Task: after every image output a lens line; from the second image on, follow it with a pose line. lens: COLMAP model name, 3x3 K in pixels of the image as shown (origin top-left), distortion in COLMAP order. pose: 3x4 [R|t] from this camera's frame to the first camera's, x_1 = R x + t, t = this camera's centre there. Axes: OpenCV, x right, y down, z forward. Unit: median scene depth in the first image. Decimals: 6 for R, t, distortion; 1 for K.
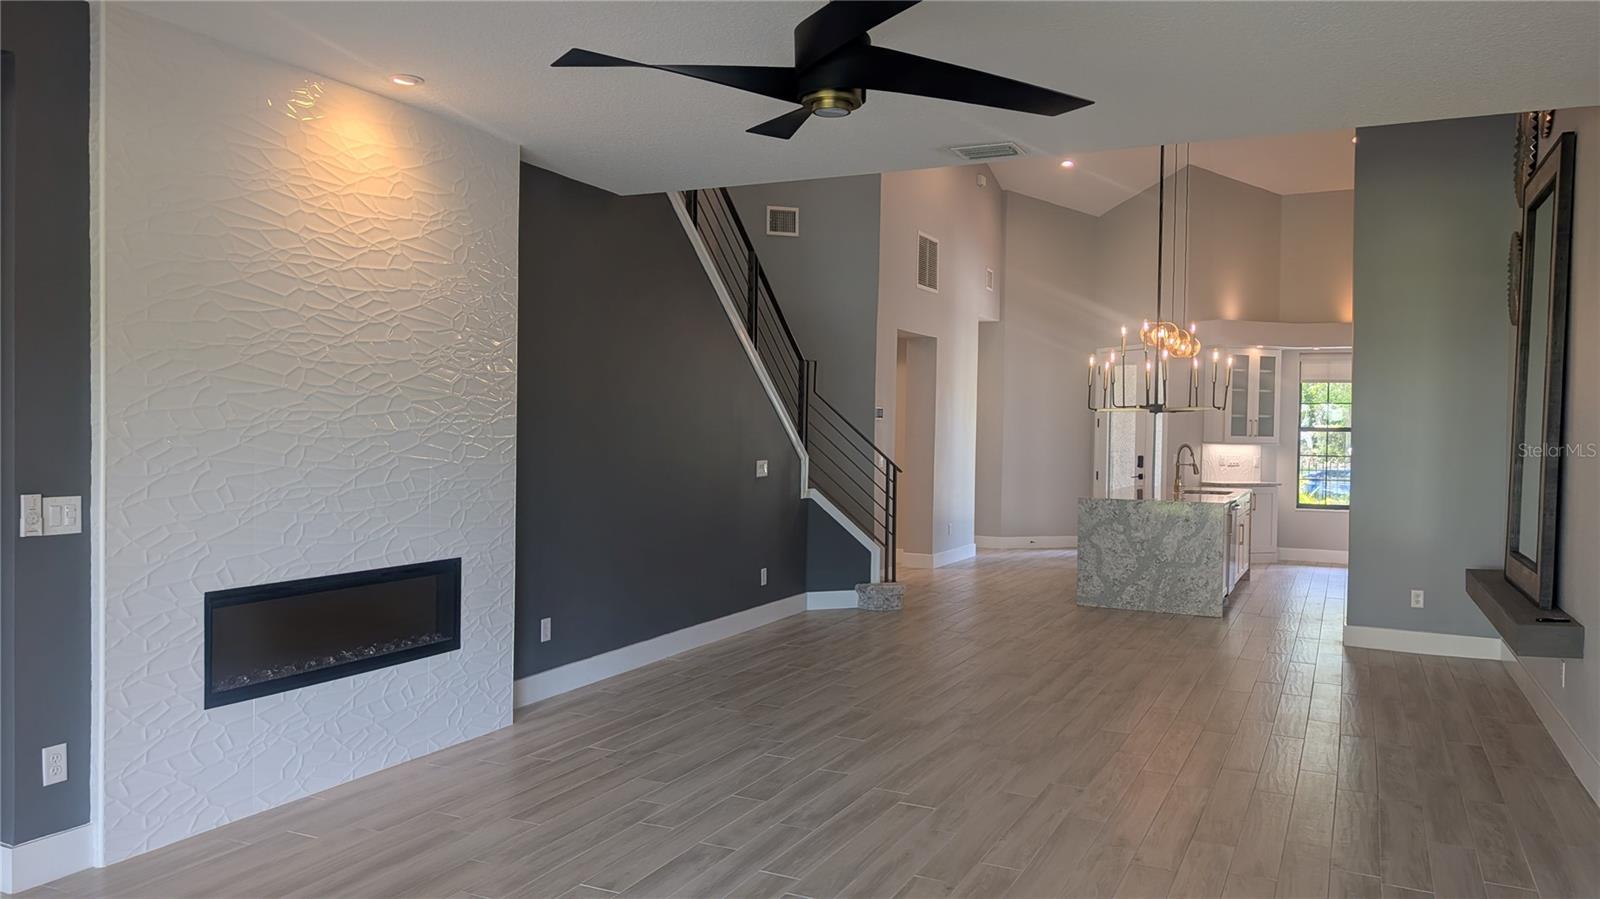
lens RADIAL K [[1155.5, 0, 800.0], [0, 1155.5, 449.5], [0, 0, 1]] dist [0.041425, -0.006604]
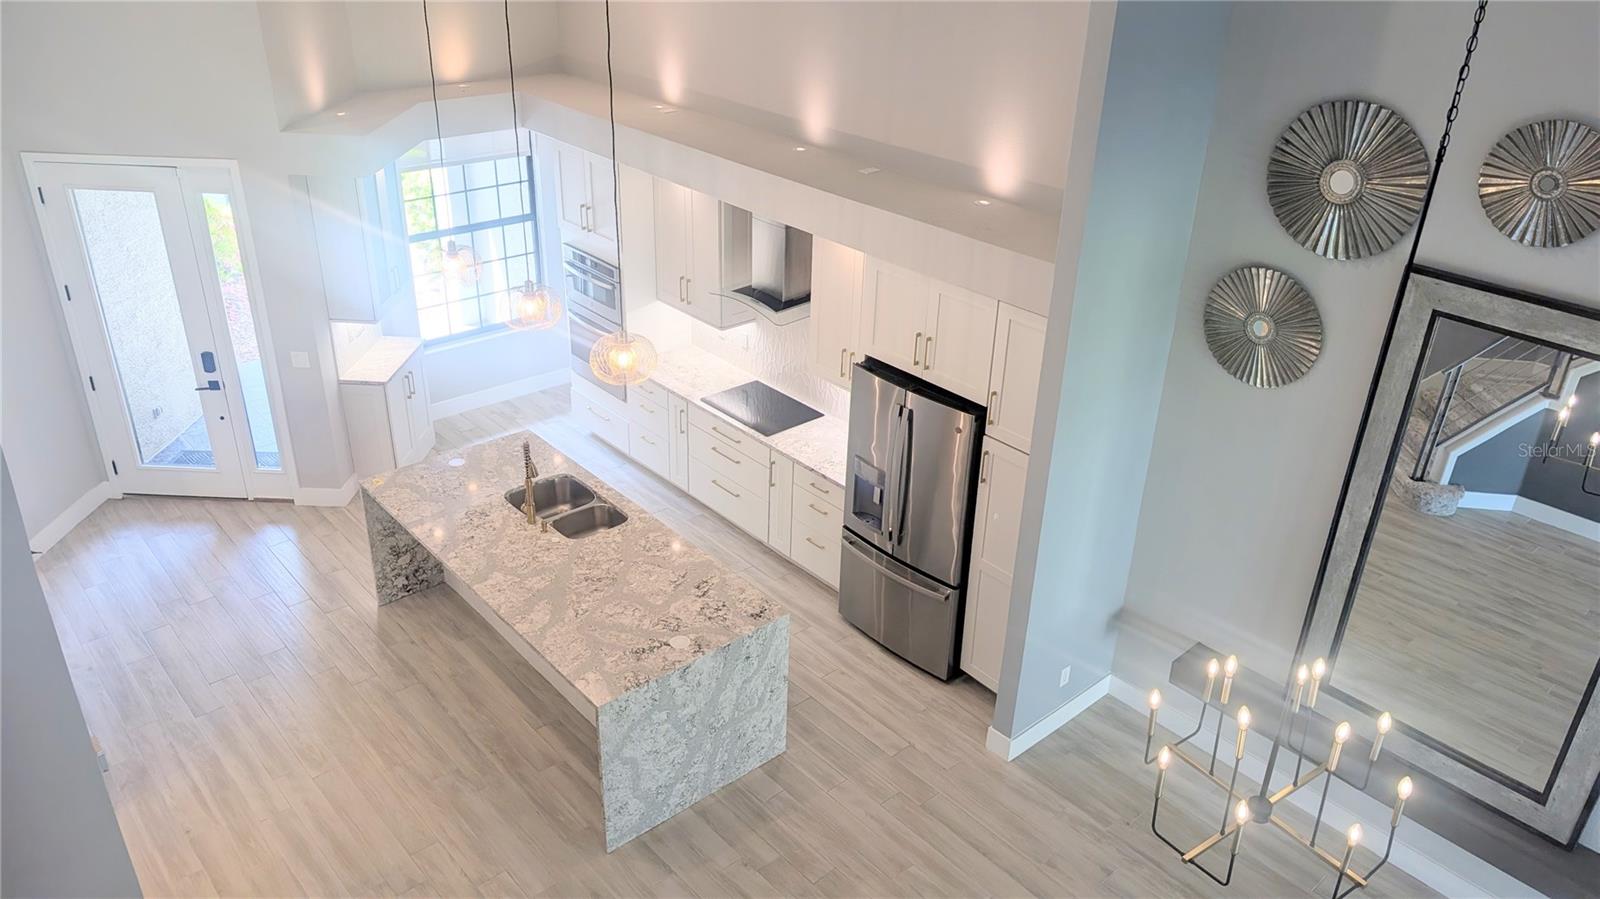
lens RADIAL K [[1138.3, 0, 800.0], [0, 1138.3, 449.5], [0, 0, 1]] dist [0.019440, -0.004173]
pose [[0.394888, -0.421268, 0.816454, -0.075957], [-0.006704, 0.887332, 0.461082, -0.228370], [-0.918705, -0.187549, 0.347573, 0.560416]]
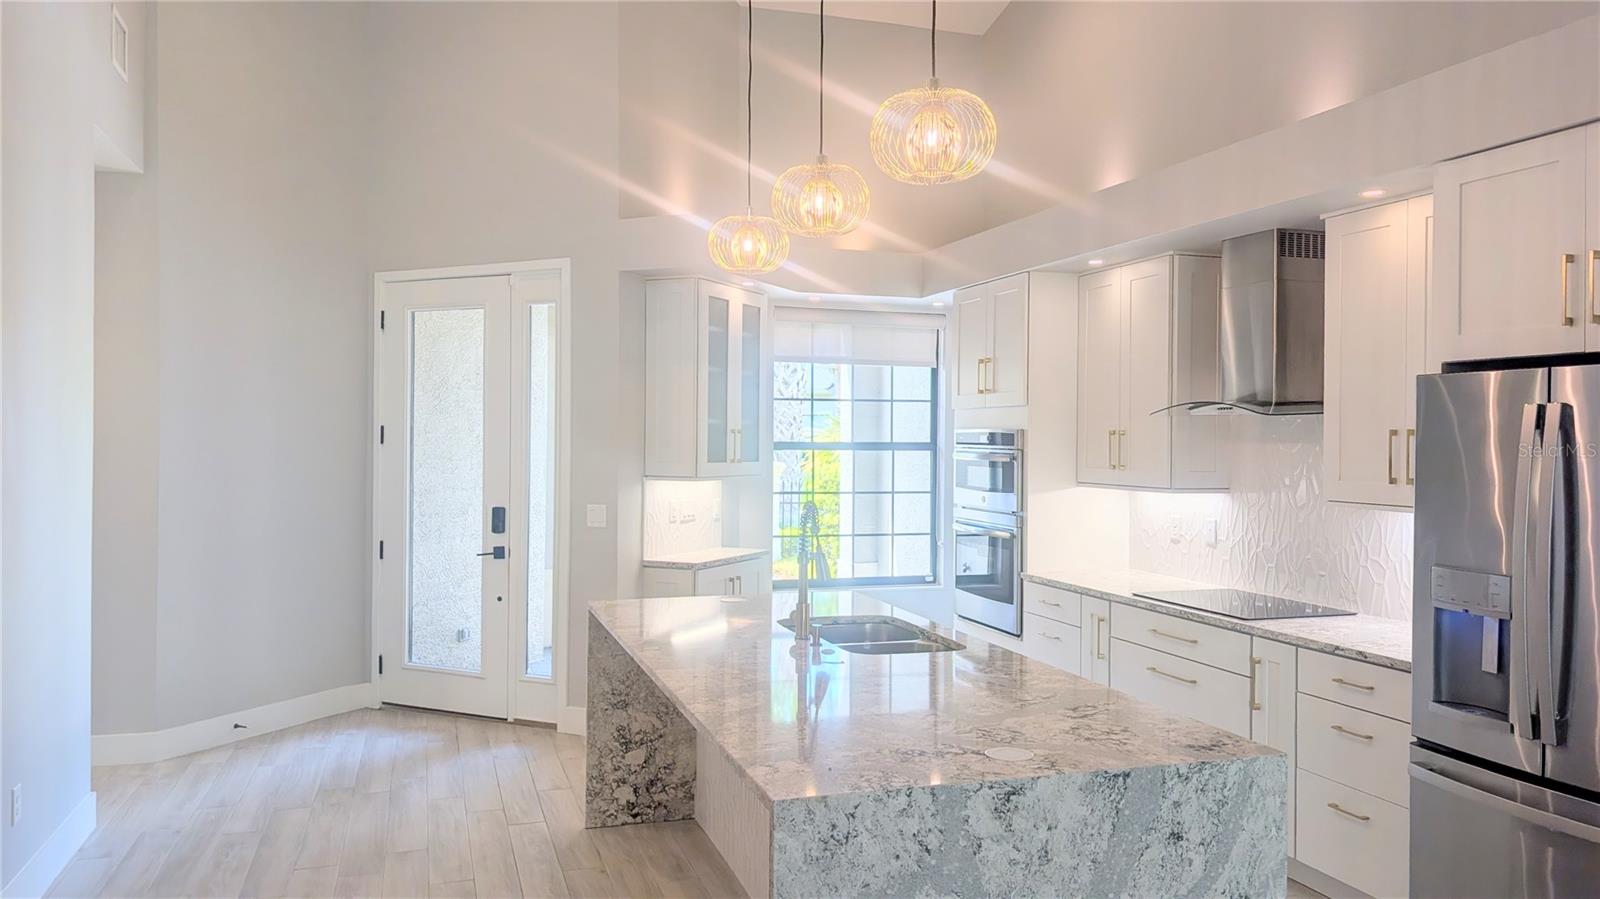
lens RADIAL K [[1155.5, 0, 800.0], [0, 1155.5, 449.5], [0, 0, 1]] dist [0.041425, -0.006604]
pose [[0.727322, -0.014619, 0.686140, 0.070080], [0.015118, 0.999872, 0.005277, -0.019334], [-0.686130, 0.006535, 0.727450, 0.621952]]
